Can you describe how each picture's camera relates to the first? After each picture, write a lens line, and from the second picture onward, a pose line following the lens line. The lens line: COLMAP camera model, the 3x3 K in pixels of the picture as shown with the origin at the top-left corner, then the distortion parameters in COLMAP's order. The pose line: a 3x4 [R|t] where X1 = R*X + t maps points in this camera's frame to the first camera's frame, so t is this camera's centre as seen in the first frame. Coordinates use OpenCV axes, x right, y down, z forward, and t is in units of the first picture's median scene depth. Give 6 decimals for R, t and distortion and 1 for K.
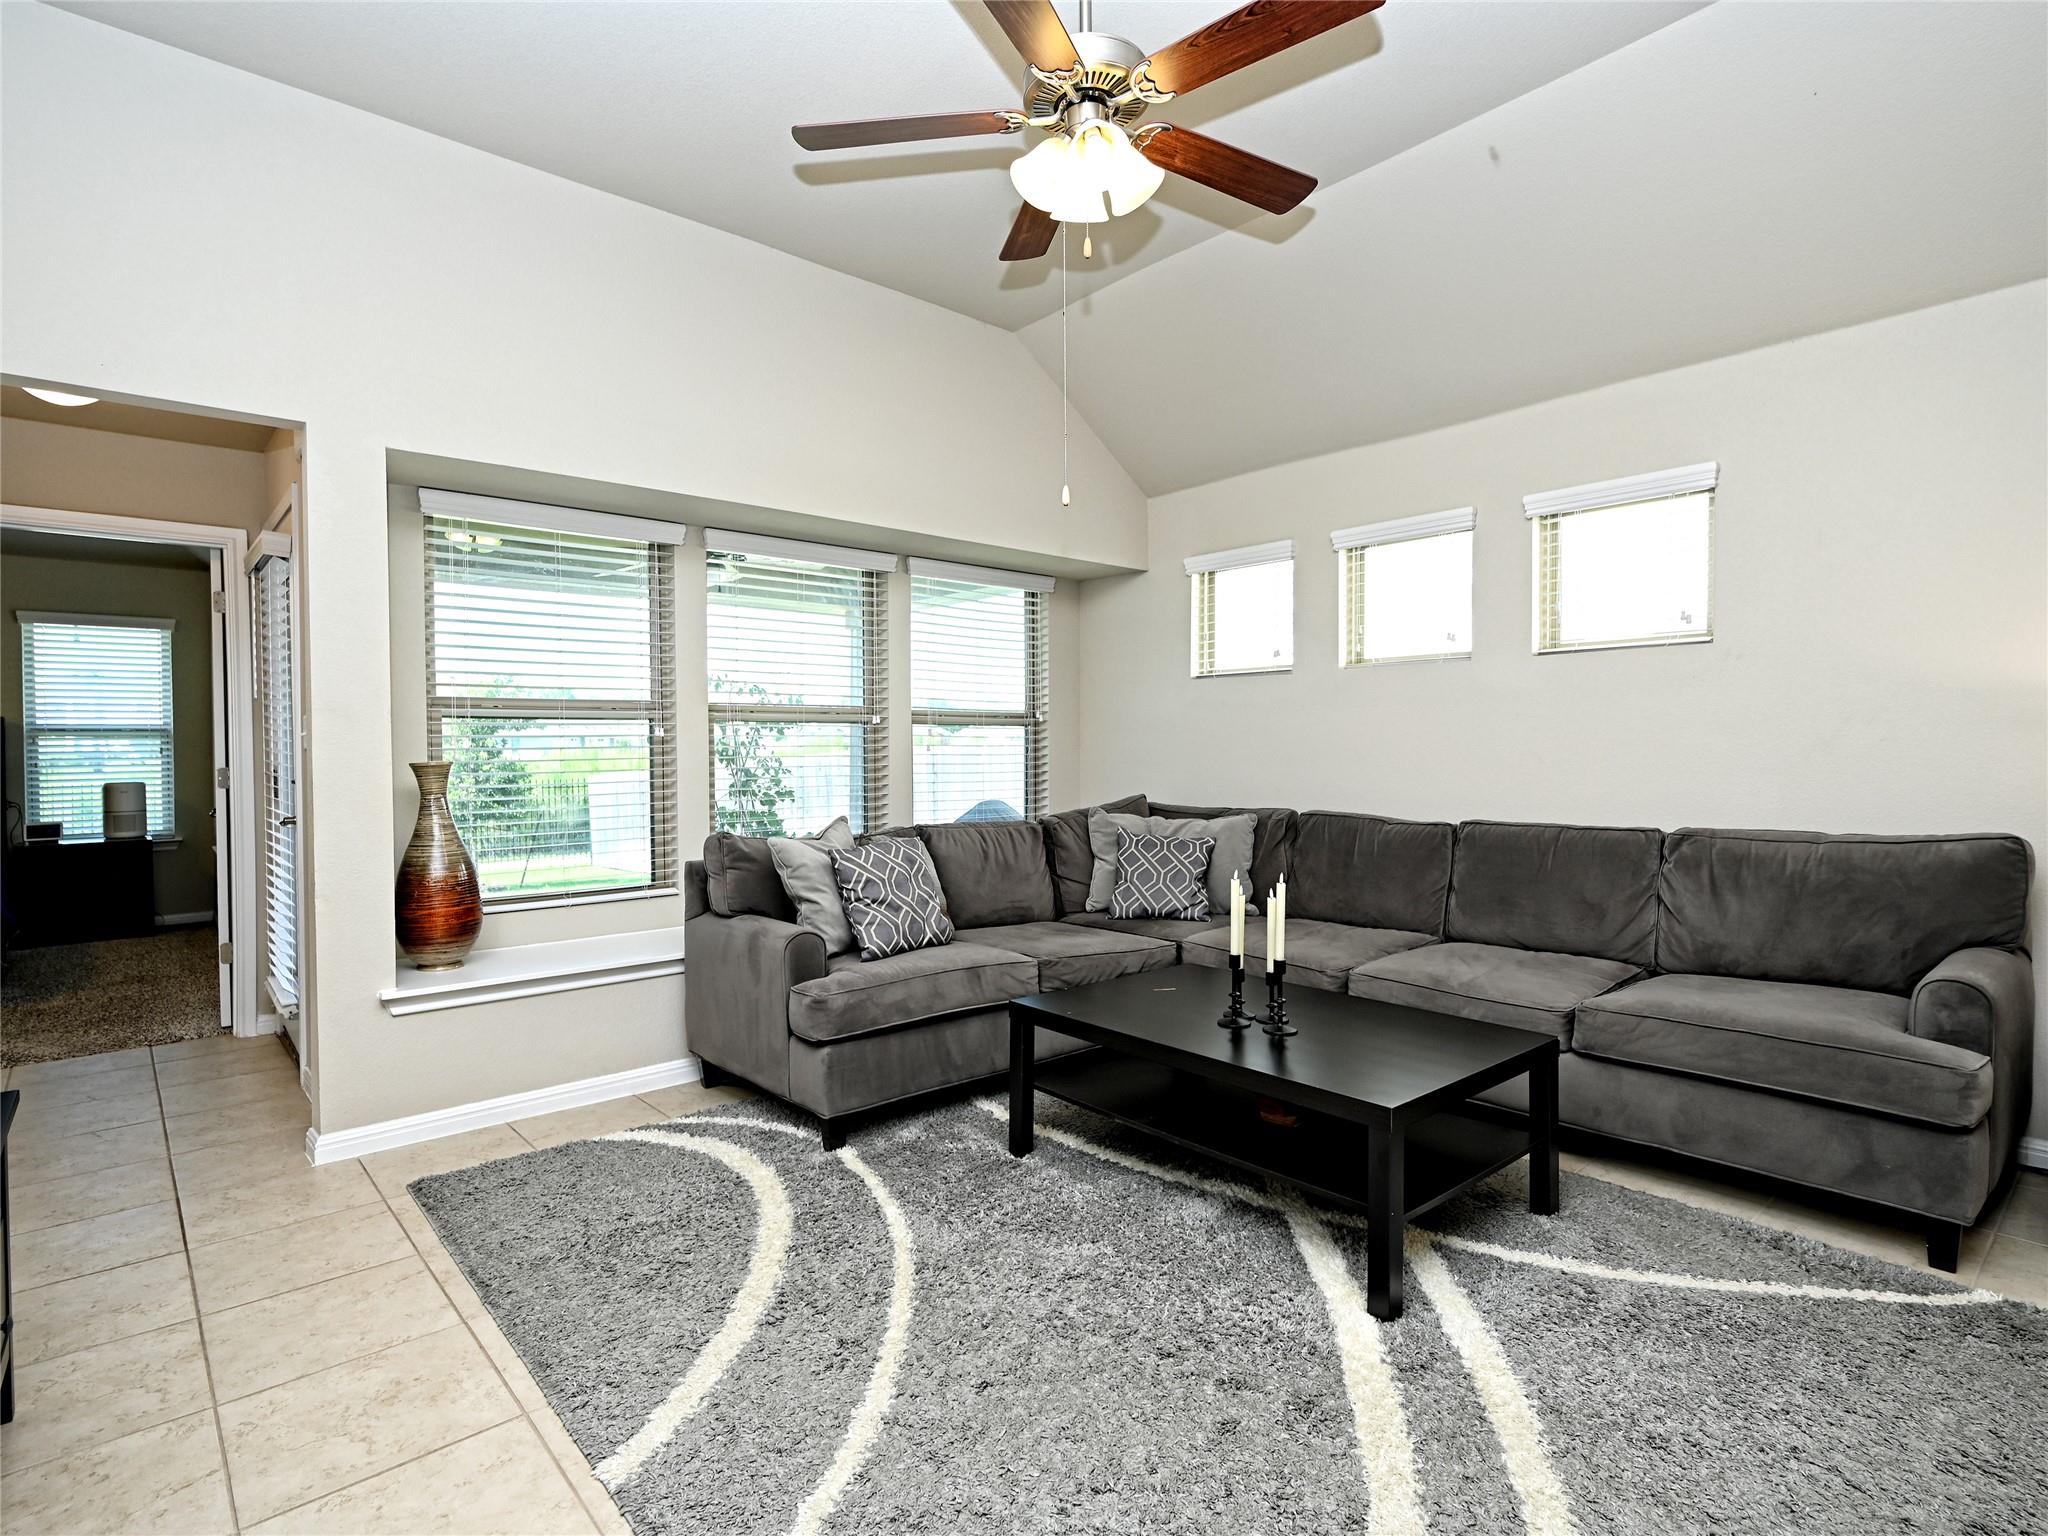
lens RADIAL K [[1027.4, 0, 1053.3], [0, 1027.4, 750.8], [0, 0, 1]] dist [0.002304, -0.002267]
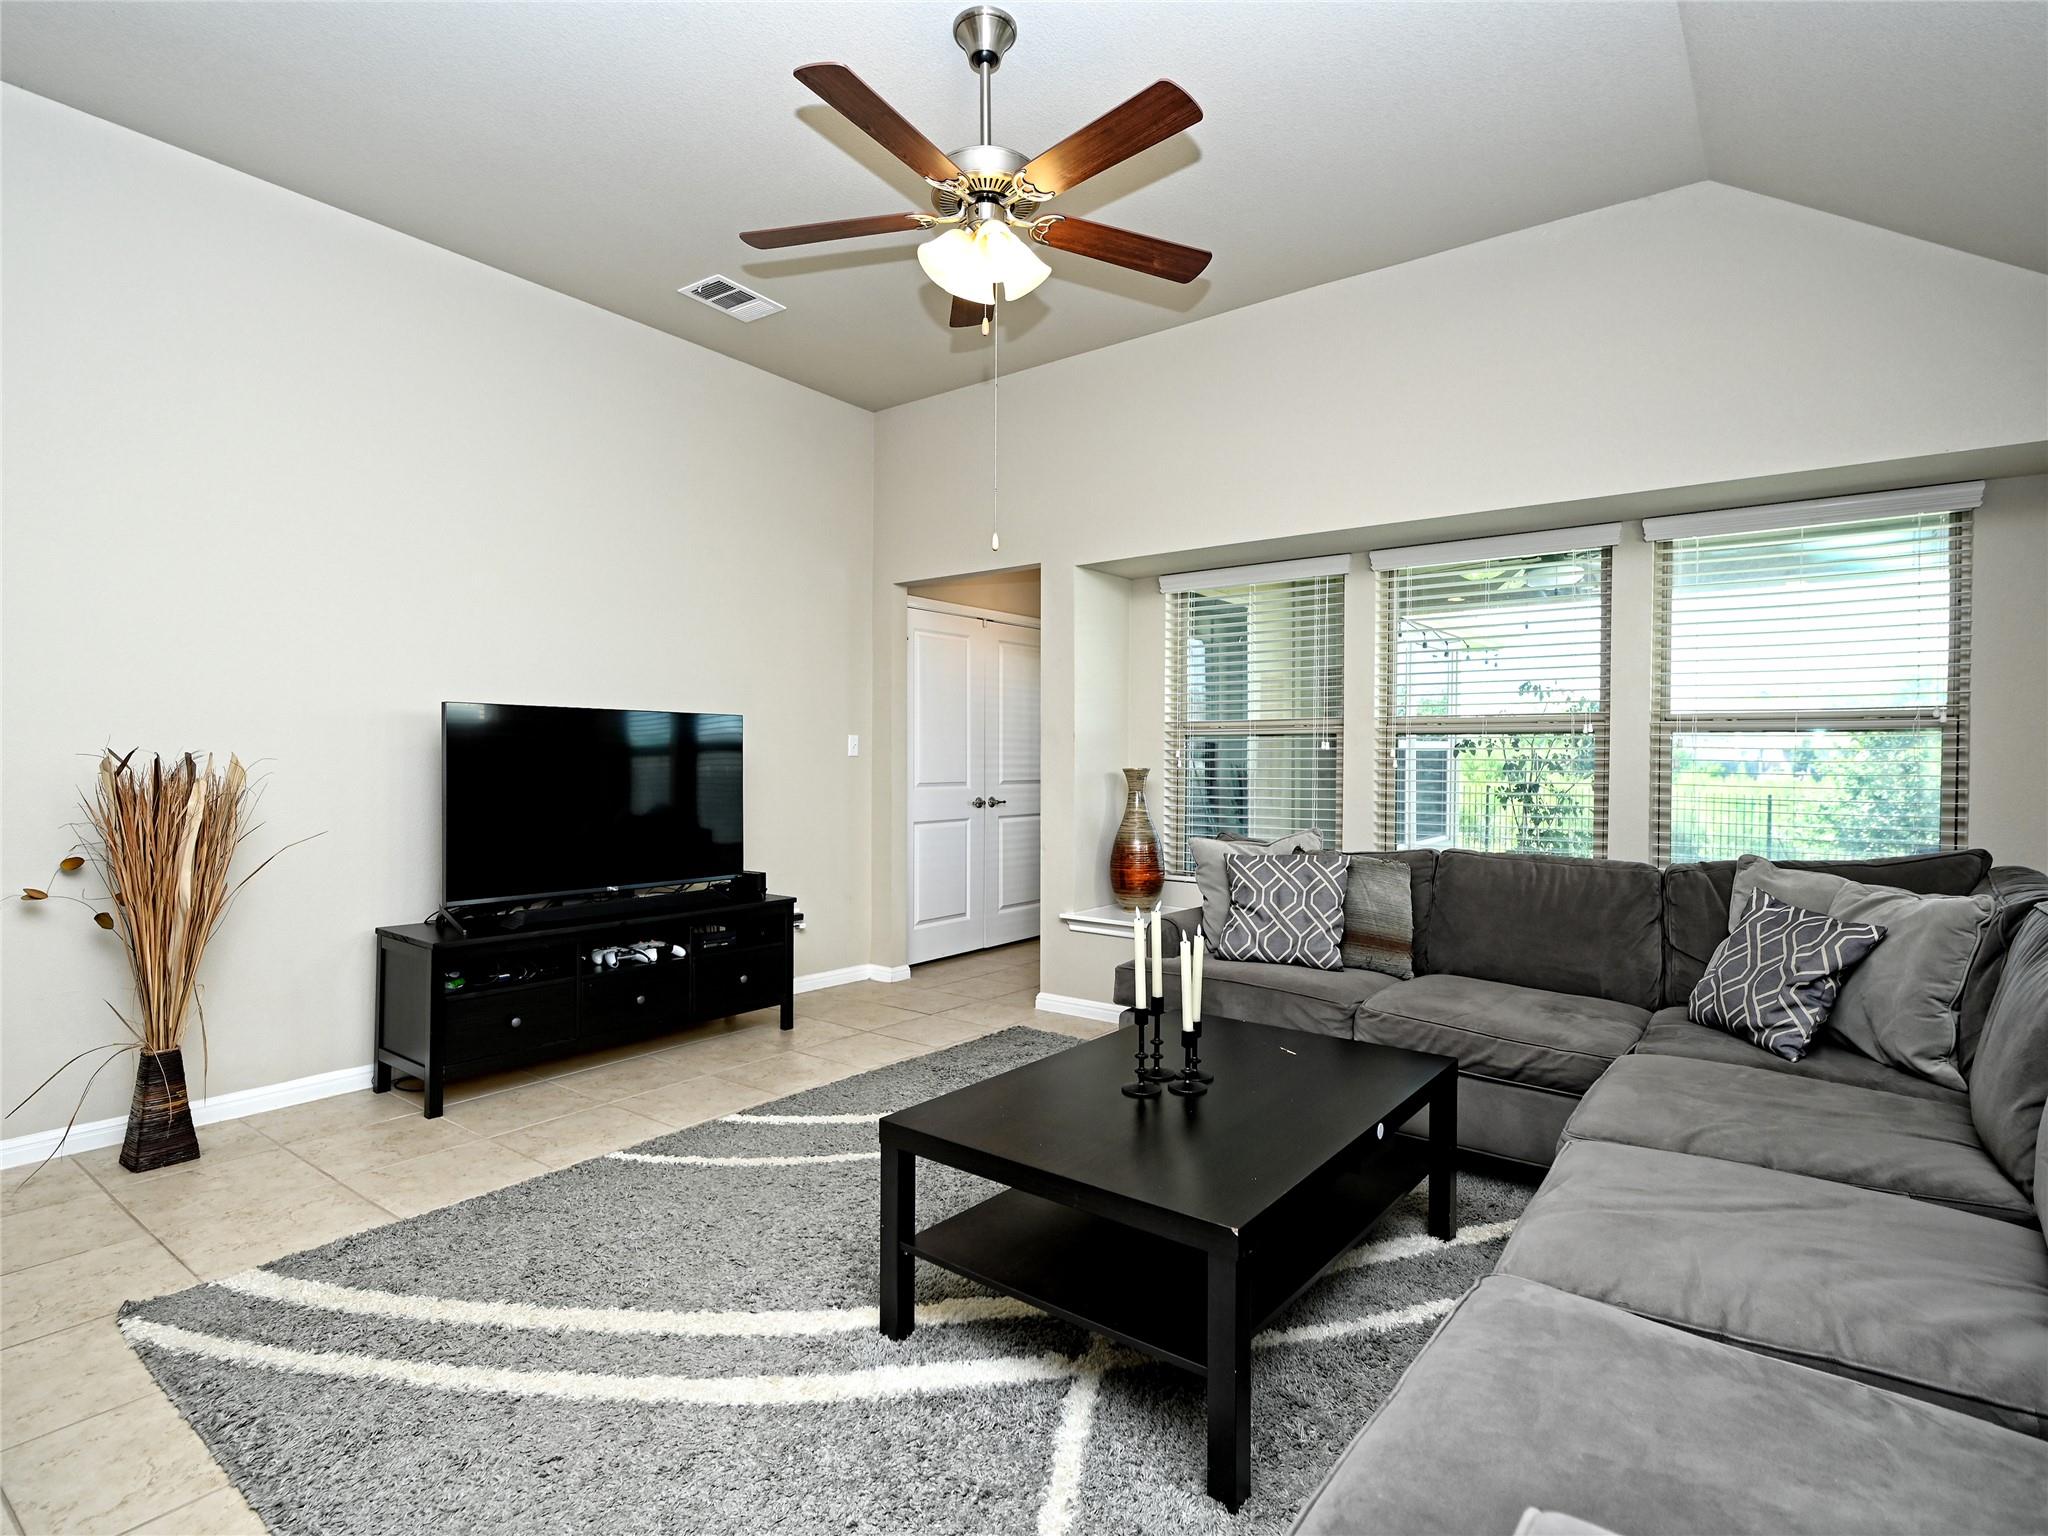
lens RADIAL K [[1027.4, 0, 1006.1], [0, 1027.4, 766.4], [0, 0, 1]] dist [0.002304, -0.002267]
pose [[0.211324, 0.015171, -0.977298, 0.734918], [-0.009349, 0.999865, 0.013500, -0.008784], [0.977371, 0.006284, 0.211437, 0.494632]]
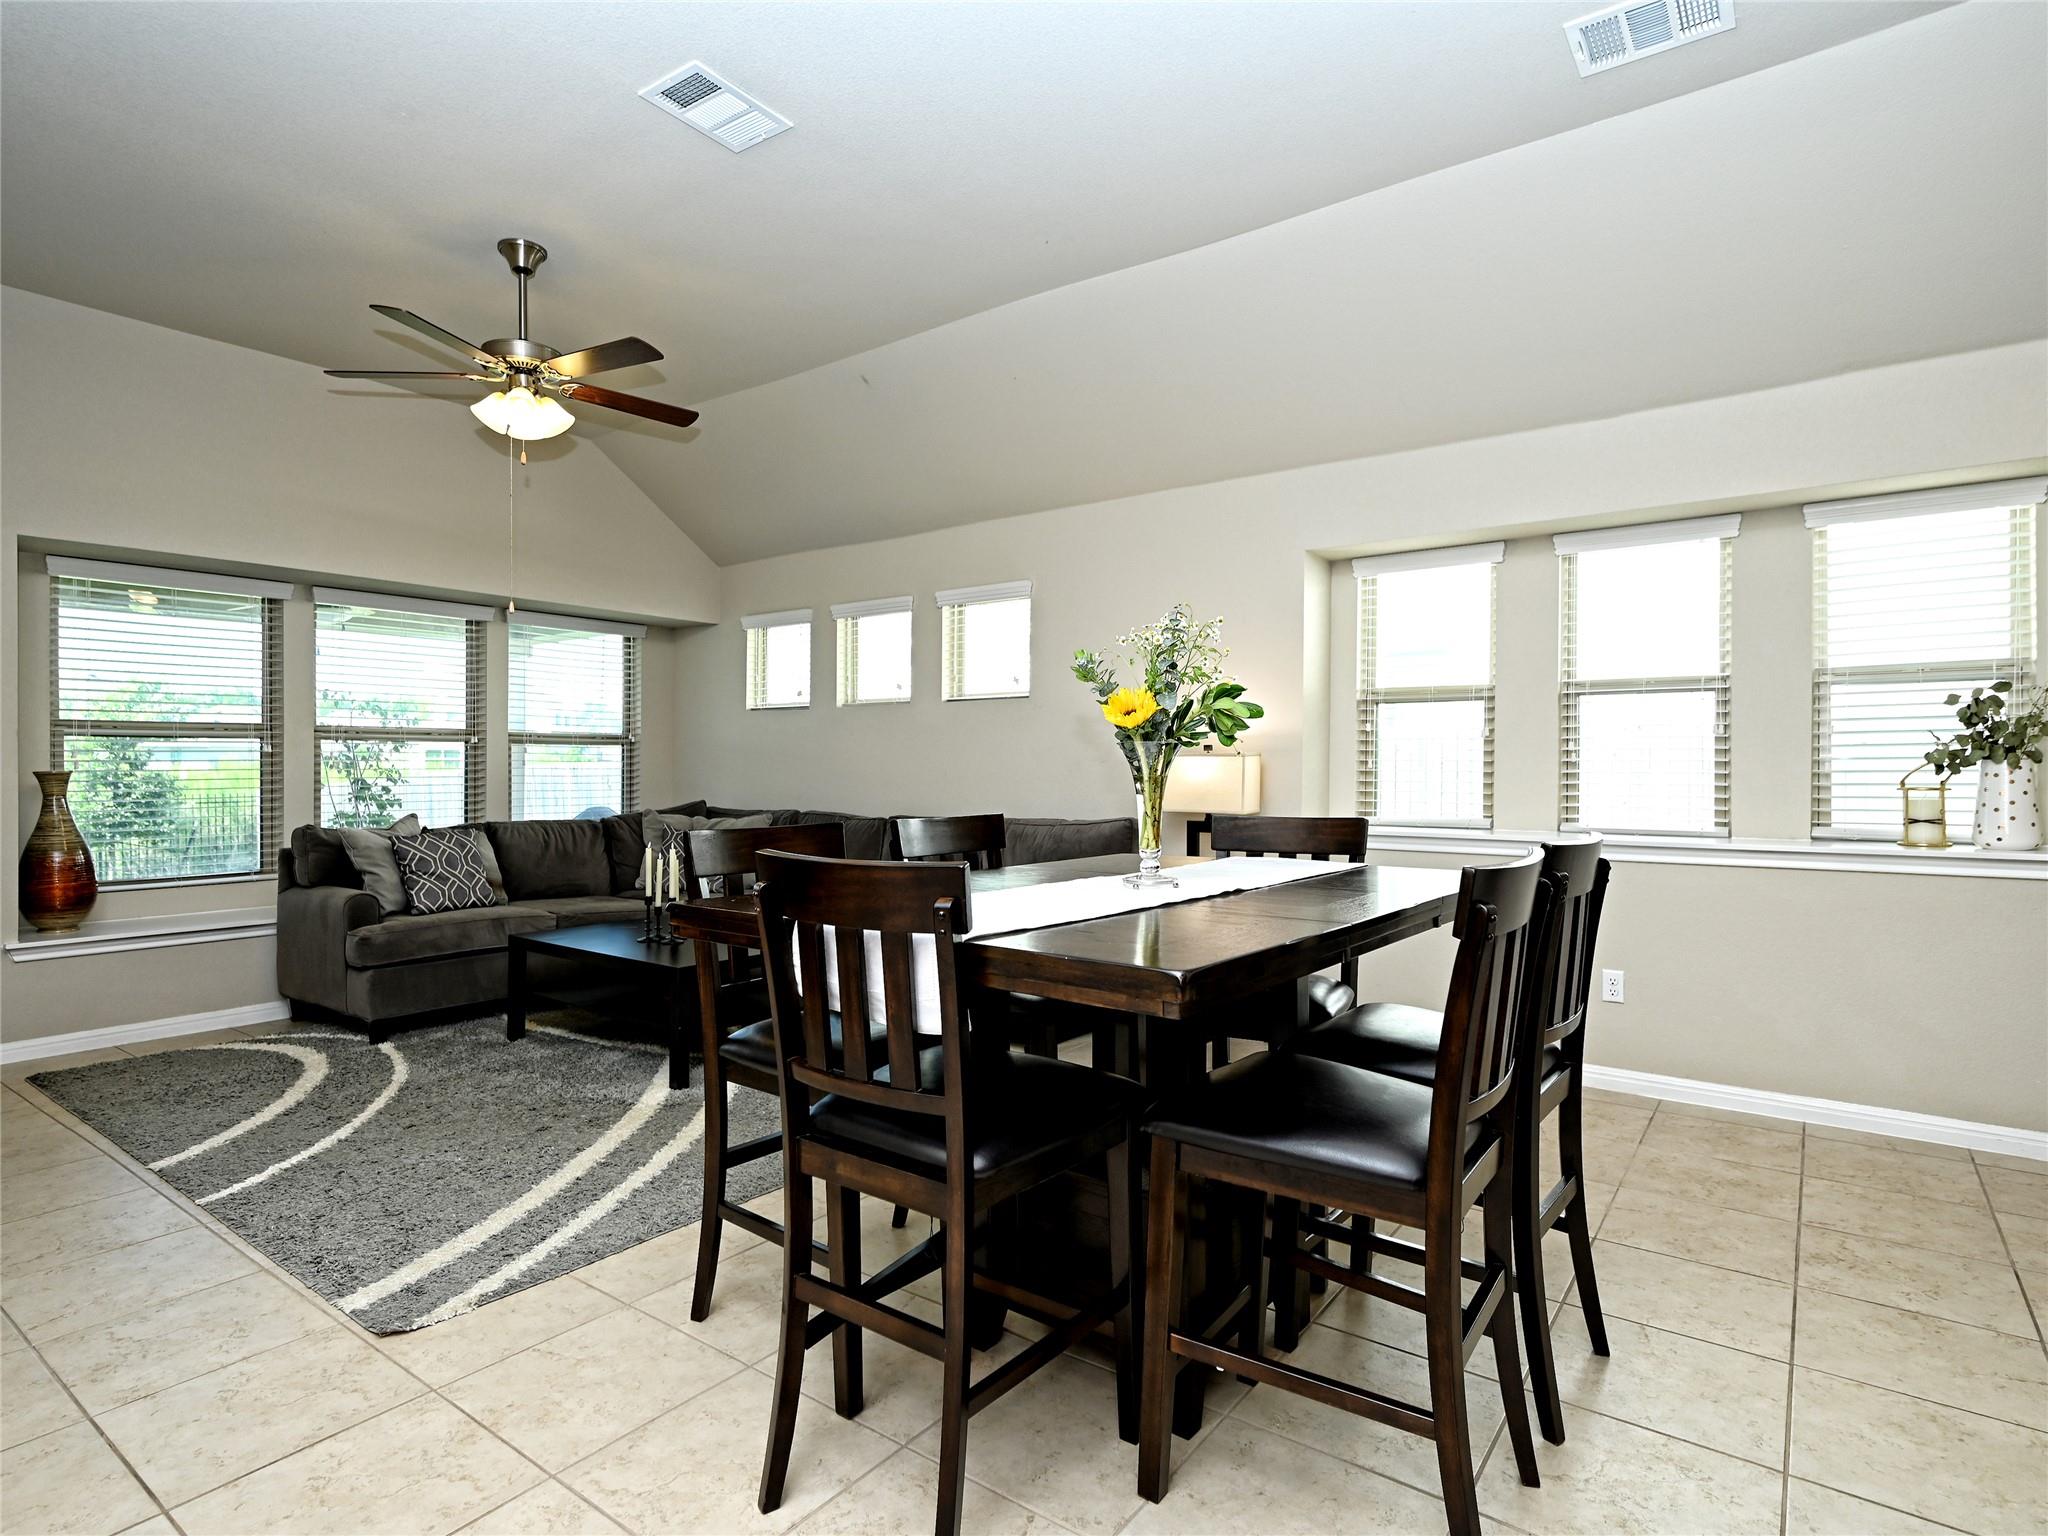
lens RADIAL K [[1027.4, 0, 1014.6], [0, 1027.4, 752.5], [0, 0, 1]] dist [0.002304, -0.002267]
pose [[0.979205, 0.009212, 0.202666, 0.294262], [-0.006323, 0.999869, -0.014899, -0.000579], [-0.202777, 0.013308, 0.979135, -0.474155]]
